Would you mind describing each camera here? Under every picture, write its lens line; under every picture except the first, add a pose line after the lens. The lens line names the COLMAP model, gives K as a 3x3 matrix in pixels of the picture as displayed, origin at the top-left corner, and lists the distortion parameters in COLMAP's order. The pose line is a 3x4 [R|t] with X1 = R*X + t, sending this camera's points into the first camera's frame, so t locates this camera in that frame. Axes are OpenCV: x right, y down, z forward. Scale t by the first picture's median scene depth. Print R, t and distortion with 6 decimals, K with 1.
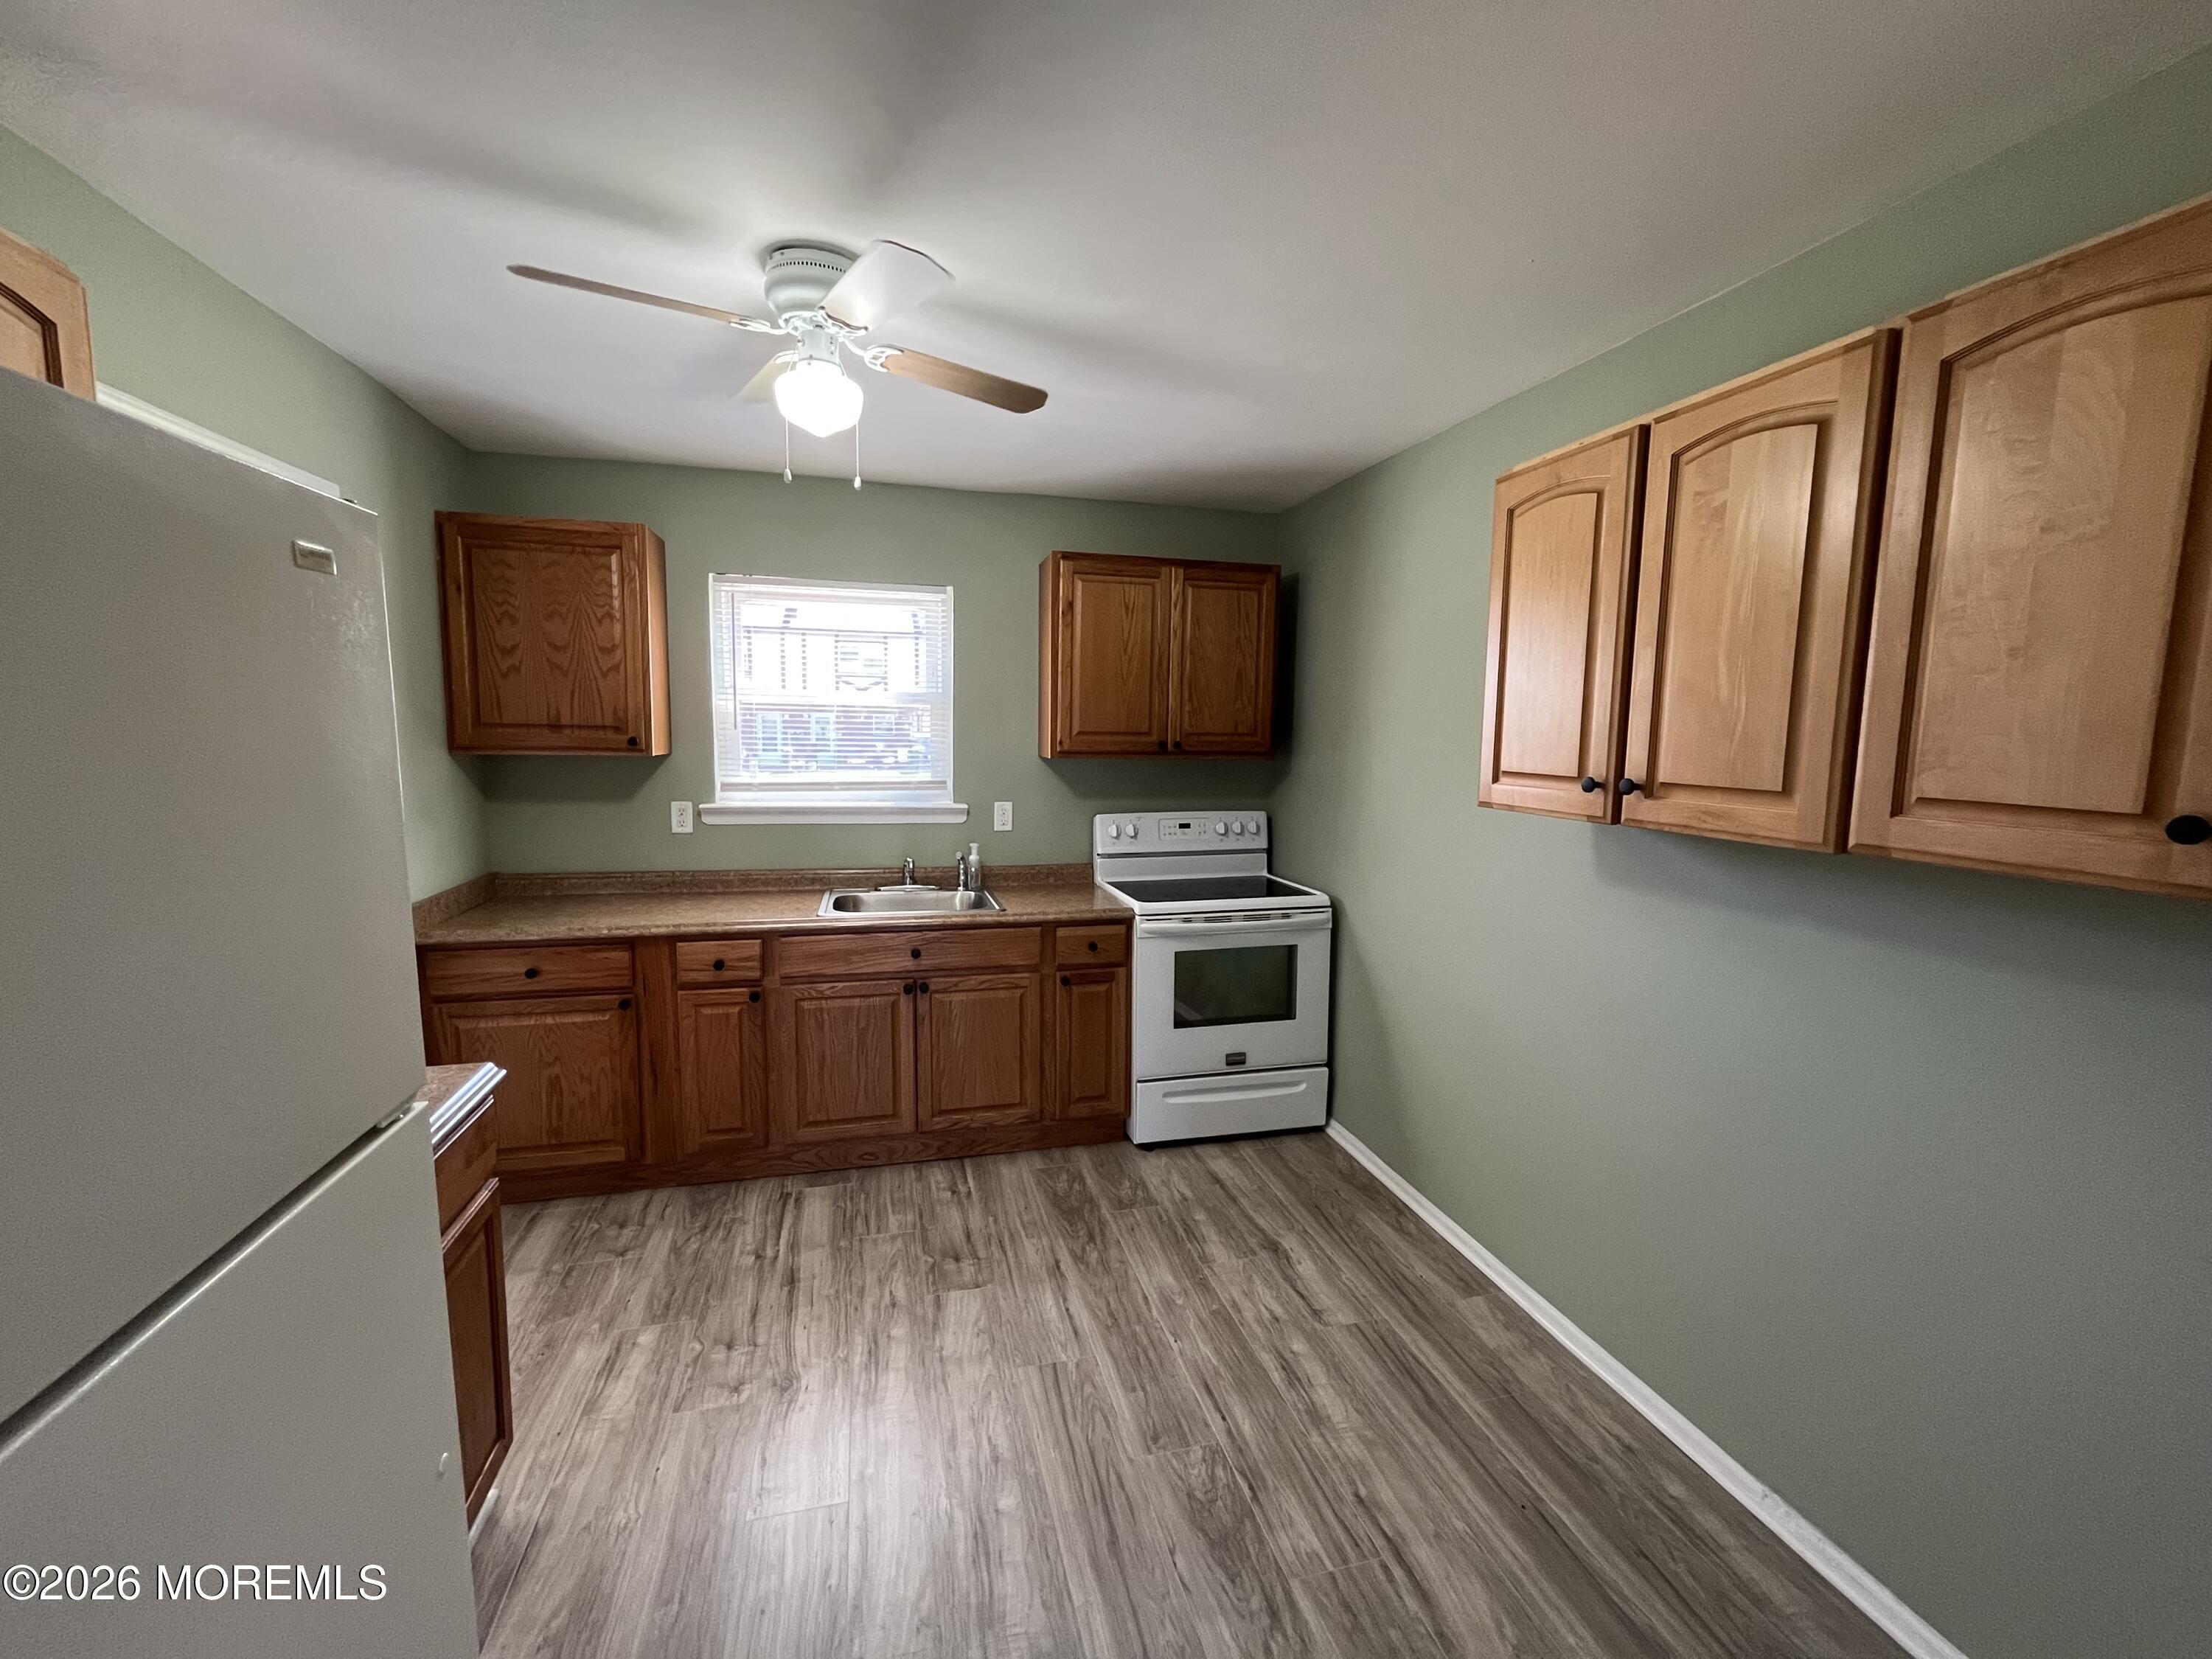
lens RADIAL K [[905.8, 0, 1106.2], [0, 905.8, 833.5], [0, 0, 1]] dist [-0.003971, 0.000597]
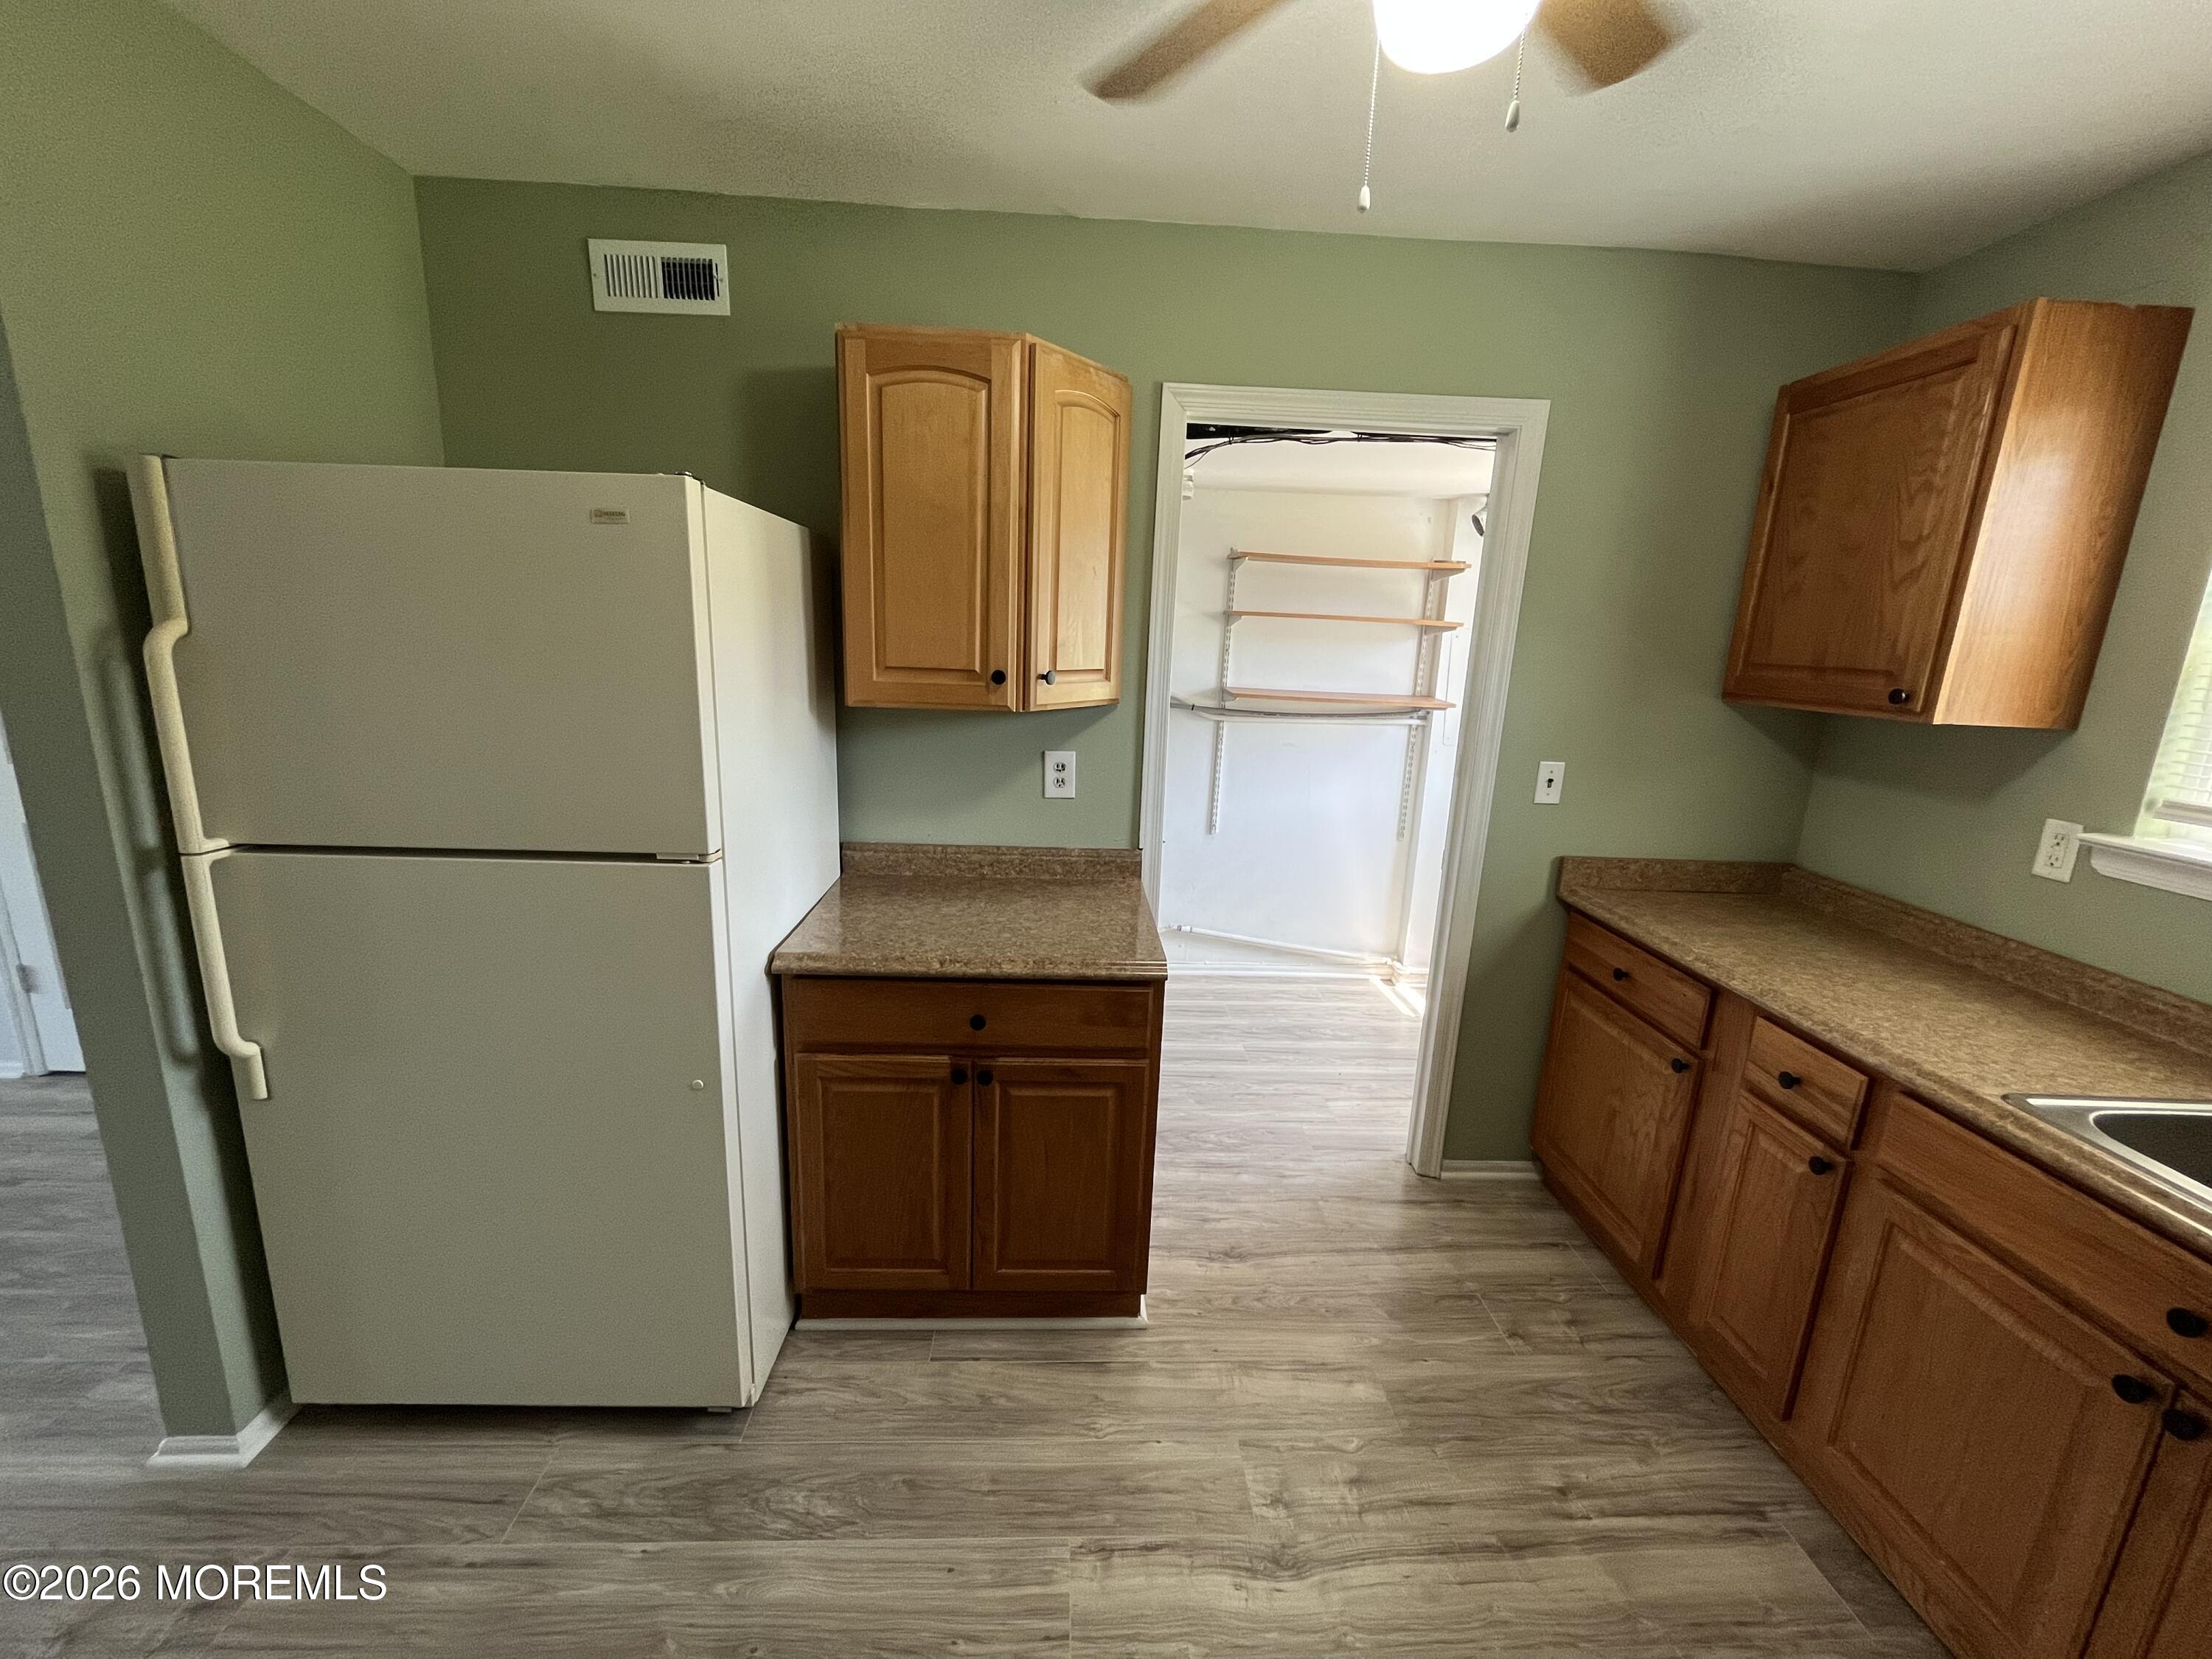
lens RADIAL K [[905.8, 0, 1102.0], [0, 905.8, 833.8], [0, 0, 1]] dist [-0.003971, 0.000597]
pose [[-0.211867, 0.188737, -0.958901, 0.195943], [-0.155344, 0.962197, 0.223708, -0.069833], [0.964873, 0.196356, -0.174539, 0.644432]]
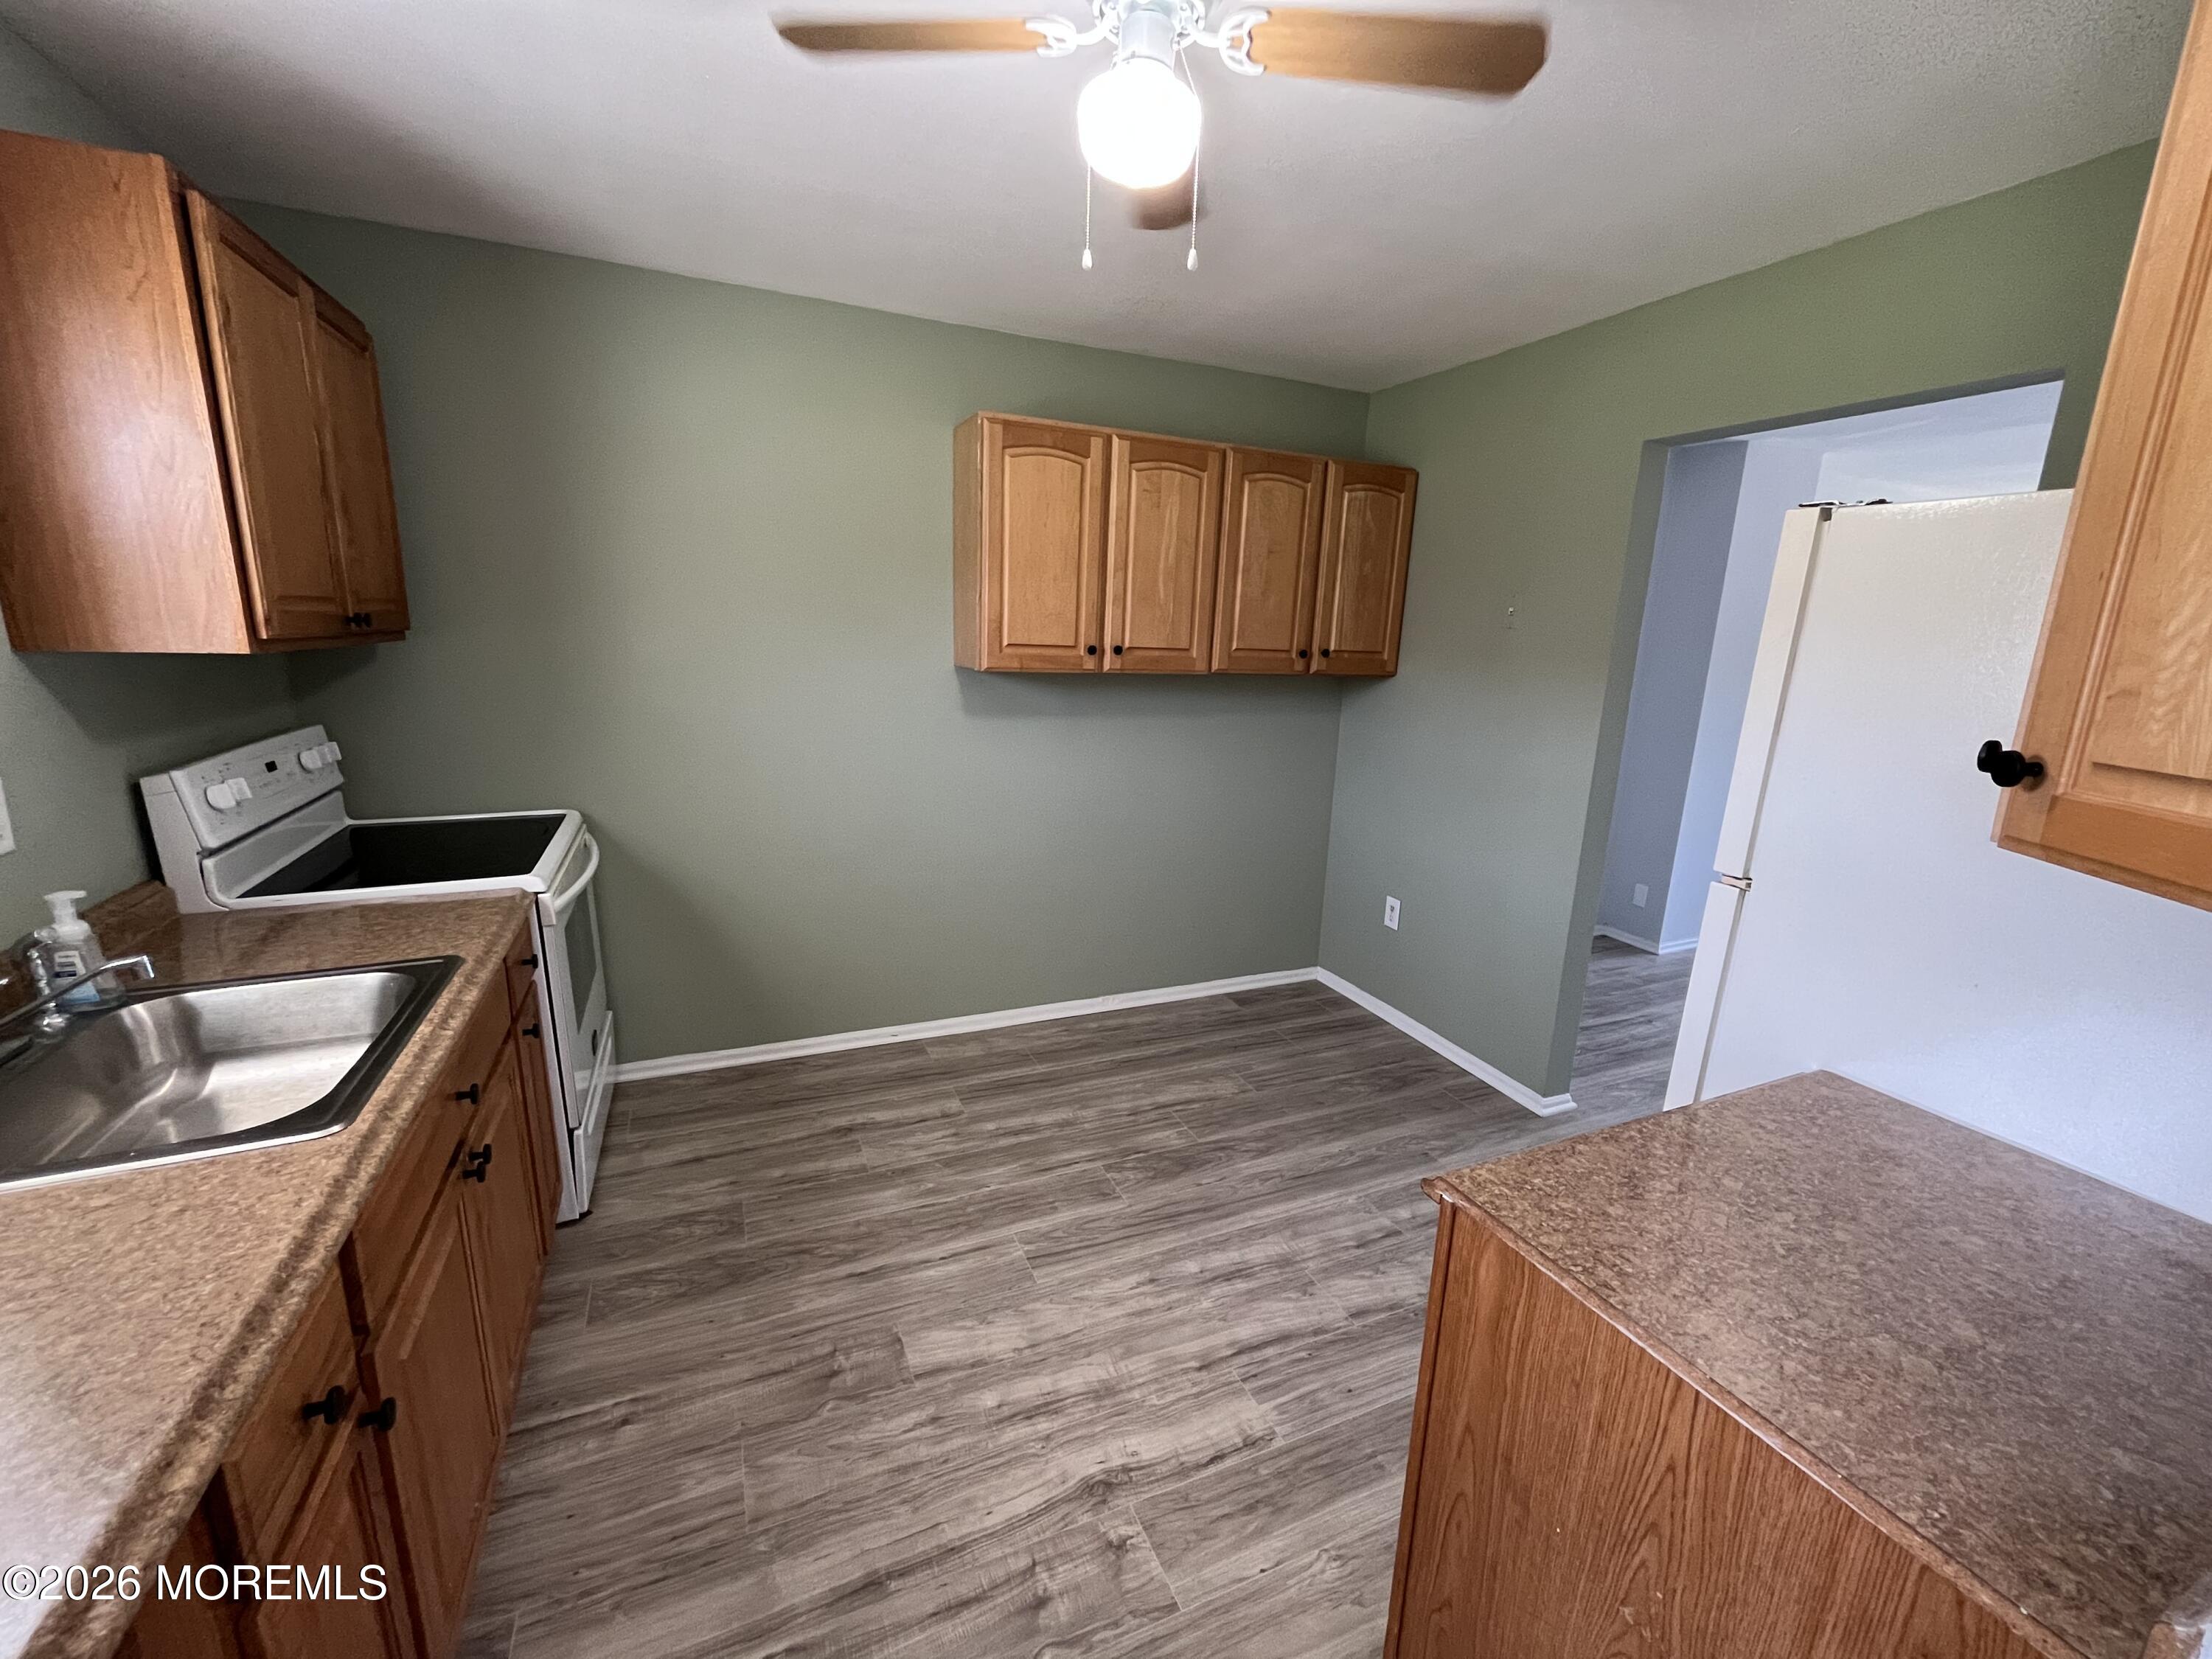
lens RADIAL K [[905.8, 0, 1105.6], [0, 905.8, 833.1], [0, 0, 1]] dist [-0.003971, 0.000597]
pose [[-0.158192, -0.241171, 0.957503, -0.711429], [0.077923, 0.963640, 0.255590, -0.094748], [-0.984329, 0.115044, -0.133648, 0.766432]]
